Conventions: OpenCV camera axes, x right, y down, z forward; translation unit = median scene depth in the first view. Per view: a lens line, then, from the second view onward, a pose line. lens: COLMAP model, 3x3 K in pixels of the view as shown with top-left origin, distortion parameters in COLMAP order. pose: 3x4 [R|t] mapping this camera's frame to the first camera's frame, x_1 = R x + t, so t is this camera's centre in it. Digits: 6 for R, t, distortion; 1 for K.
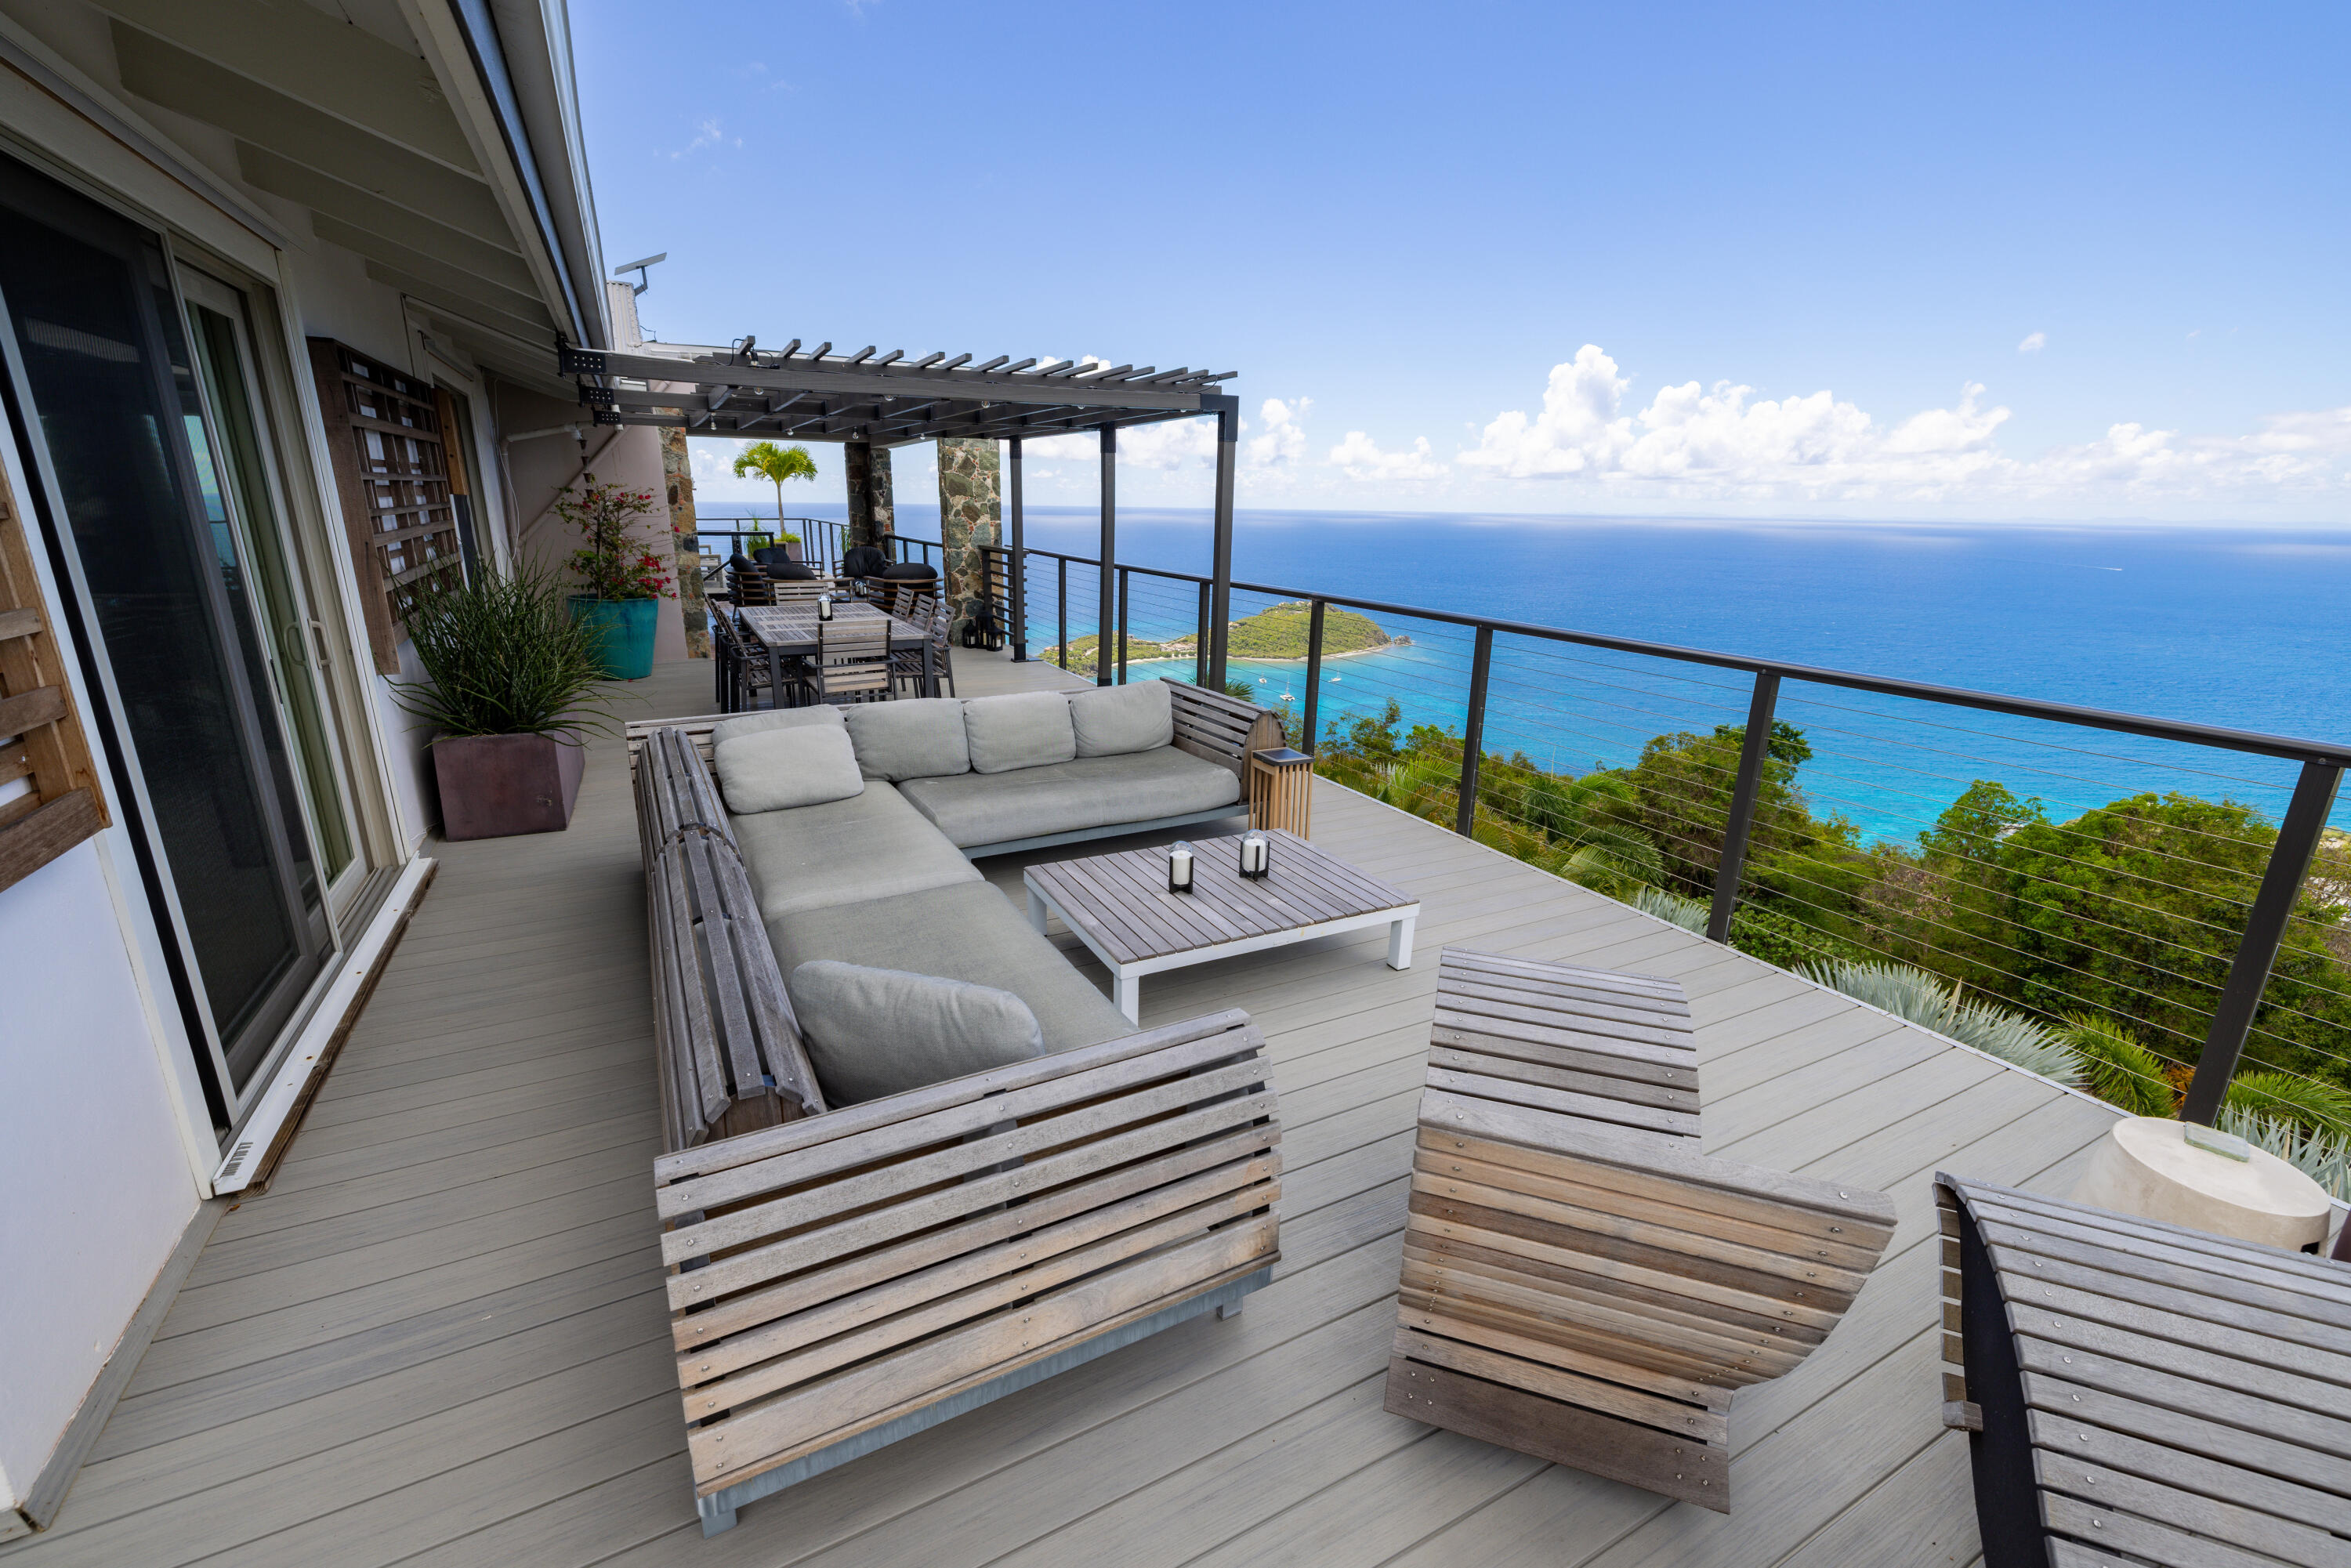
lens RADIAL K [[988.5, 0, 1164.1], [0, 988.5, 783.0], [0, 0, 1]] dist [0.003223, 0.000020]
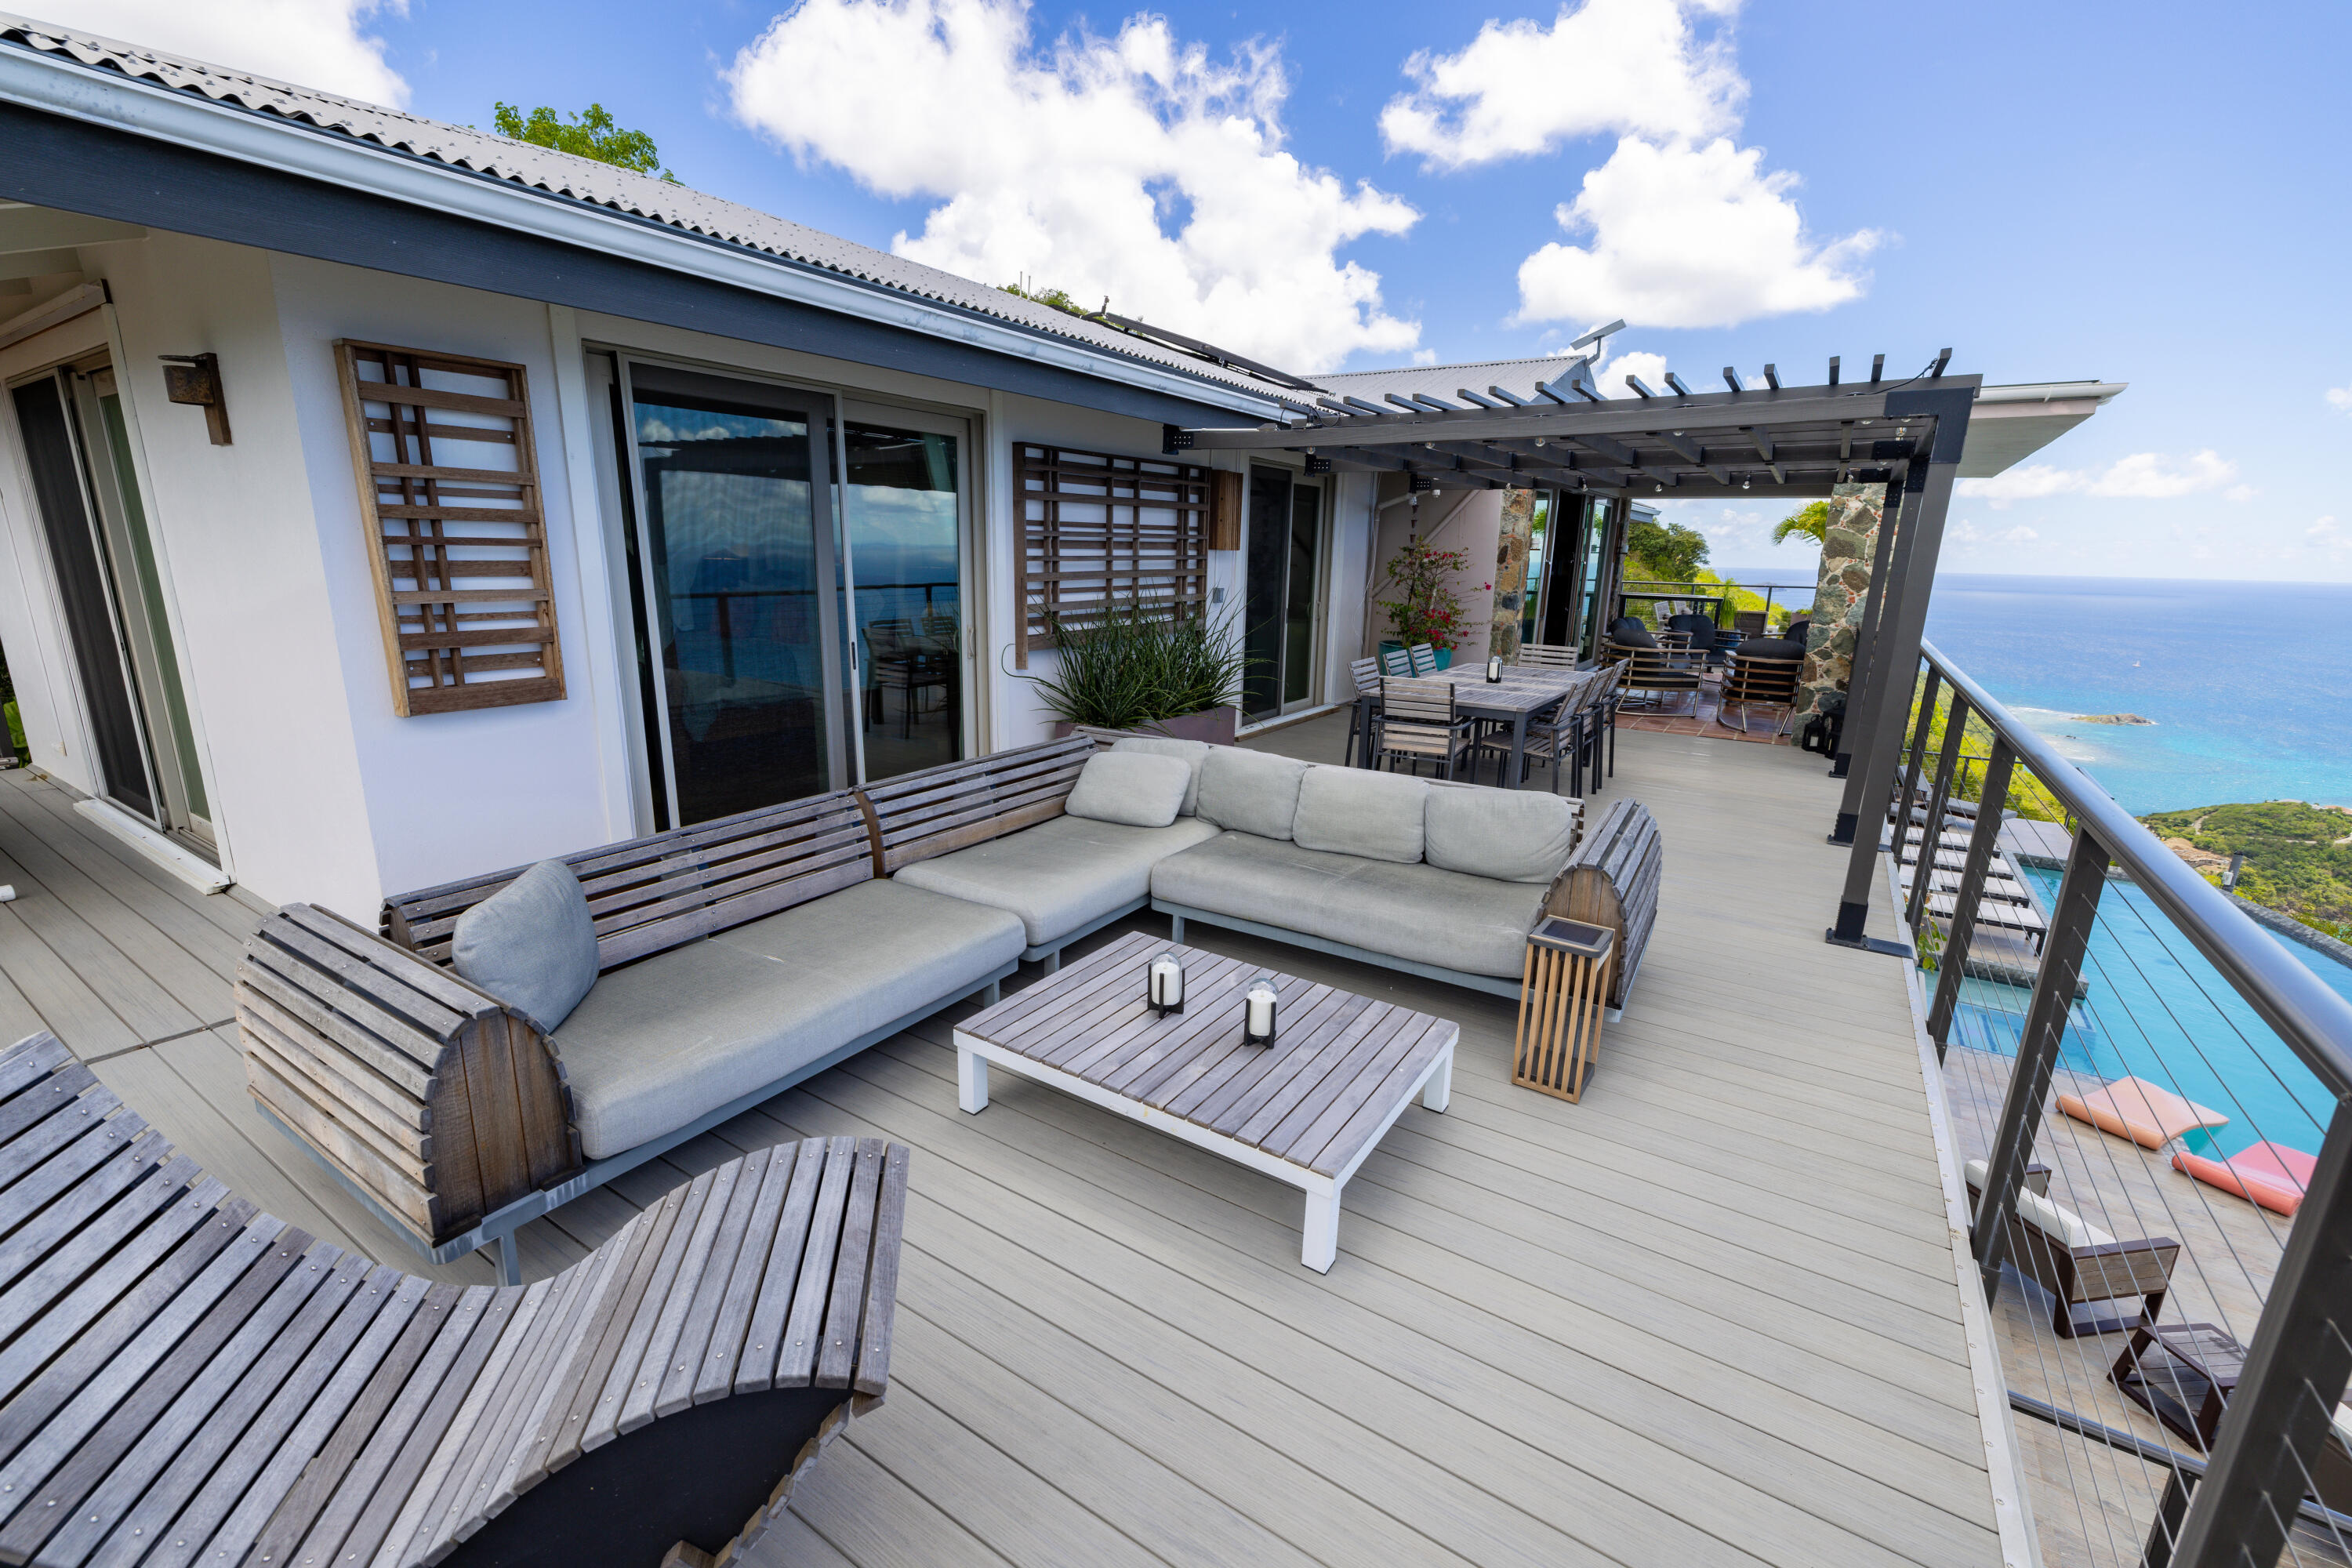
lens RADIAL K [[988.9, 0, 1169.7], [0, 988.9, 789.0], [0, 0, 1]] dist [0.003223, 0.000020]
pose [[0.493533, 0.203999, -0.845464, 0.381610], [-0.253512, 0.963632, 0.084526, -0.079061], [0.831960, 0.172619, 0.527300, 0.303373]]
